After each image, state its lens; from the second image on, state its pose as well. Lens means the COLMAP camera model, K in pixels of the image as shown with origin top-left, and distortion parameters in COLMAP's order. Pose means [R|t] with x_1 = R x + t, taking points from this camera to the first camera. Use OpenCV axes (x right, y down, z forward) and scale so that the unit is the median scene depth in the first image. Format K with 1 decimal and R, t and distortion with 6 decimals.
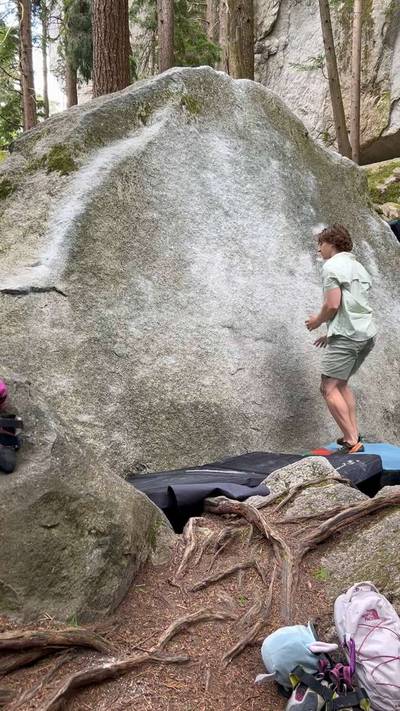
lens RADIAL K [[640.7, 0, 190.2], [0, 640.7, 357.7], [0, 0, 1]] dist [0.070579, -0.140347]
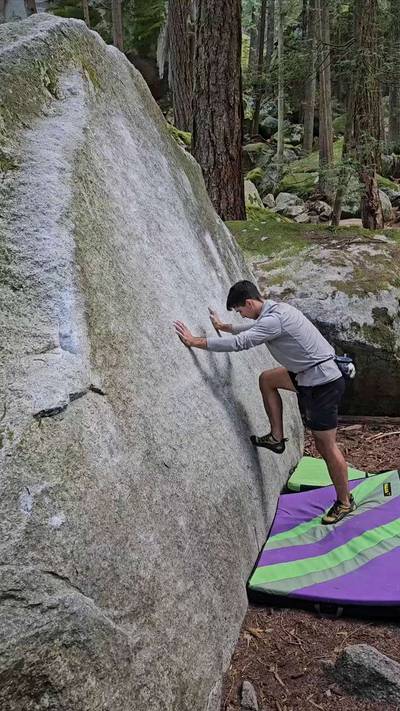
lens RADIAL K [[587.7, 0, 191.0], [0, 587.7, 352.5], [0, 0, 1]] dist [0.015781, -0.006271]
pose [[0.798842, -0.127158, 0.587948, -0.391270], [0.082952, 0.991351, 0.101696, -0.161441], [-0.595794, -0.032467, 0.802481, 0.449895]]
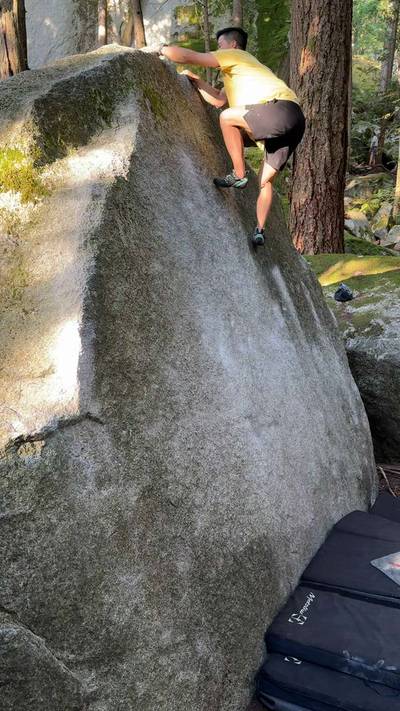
lens RADIAL K [[598.7, 0, 195.9], [0, 598.7, 353.7], [0, 0, 1]] dist [0.176575, -0.357383]
pose [[0.895397, -0.046049, 0.442880, -0.314204], [0.032340, 0.998737, 0.038462, -0.156365], [-0.444092, -0.020116, 0.895755, 0.413992]]
